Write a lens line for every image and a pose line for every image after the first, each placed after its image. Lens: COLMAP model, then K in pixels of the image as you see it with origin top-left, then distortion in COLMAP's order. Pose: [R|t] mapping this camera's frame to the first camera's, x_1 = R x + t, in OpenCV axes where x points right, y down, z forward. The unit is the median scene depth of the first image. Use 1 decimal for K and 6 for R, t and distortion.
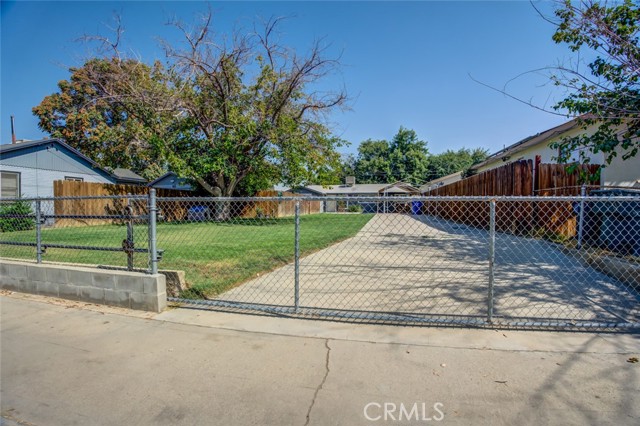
lens RADIAL K [[298.9, 0, 316.5], [0, 298.9, 213.0], [0, 0, 1]] dist [-0.105846, 0.018539]
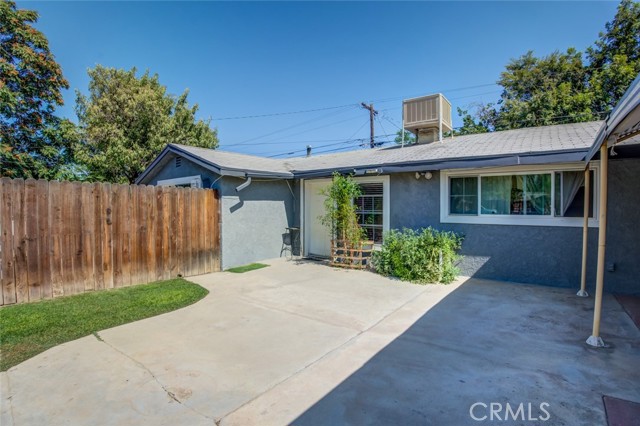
lens RADIAL K [[298.9, 0, 316.5], [0, 298.9, 213.0], [0, 0, 1]] dist [-0.105846, 0.018539]
pose [[0.884713, 0.014708, -0.465904, 0.107746], [-0.014519, 0.999887, 0.003994, -0.026472], [0.465909, 0.003231, 0.884827, 0.573851]]
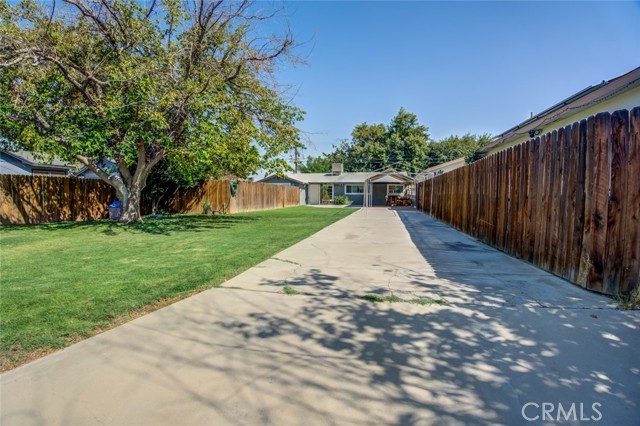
lens RADIAL K [[302.8, 0, 320.0], [0, 302.8, 213.0], [0, 0, 1]] dist [-0.110016, 0.012473]
pose [[0.999964, 0.006801, 0.005168, 0.043867], [-0.006986, 0.999302, 0.036699, -0.007545], [-0.004915, -0.036734, 0.999313, 0.087466]]
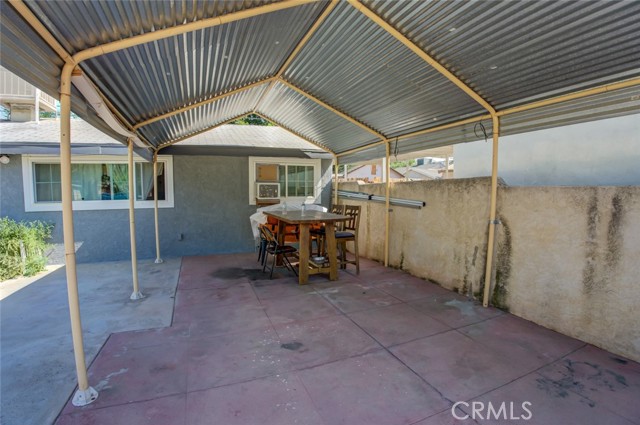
lens RADIAL K [[298.9, 0, 316.5], [0, 298.9, 212.5], [0, 0, 1]] dist [-0.105846, 0.018539]
pose [[0.841609, -0.043137, 0.538362, 0.133860], [0.015692, 0.998337, 0.055462, -0.026477], [-0.539859, -0.038229, 0.840887, 0.559669]]
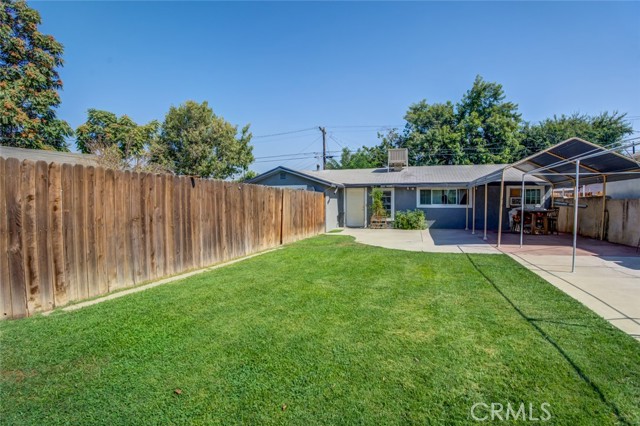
lens RADIAL K [[302.8, 0, 320.0], [0, 302.8, 213.0], [0, 0, 1]] dist [-0.110016, 0.012473]
pose [[0.994077, 0.003247, -0.108626, 0.032804], [-0.002163, 0.999947, 0.010090, -0.020305], [0.108653, -0.009795, 0.994031, 0.391884]]
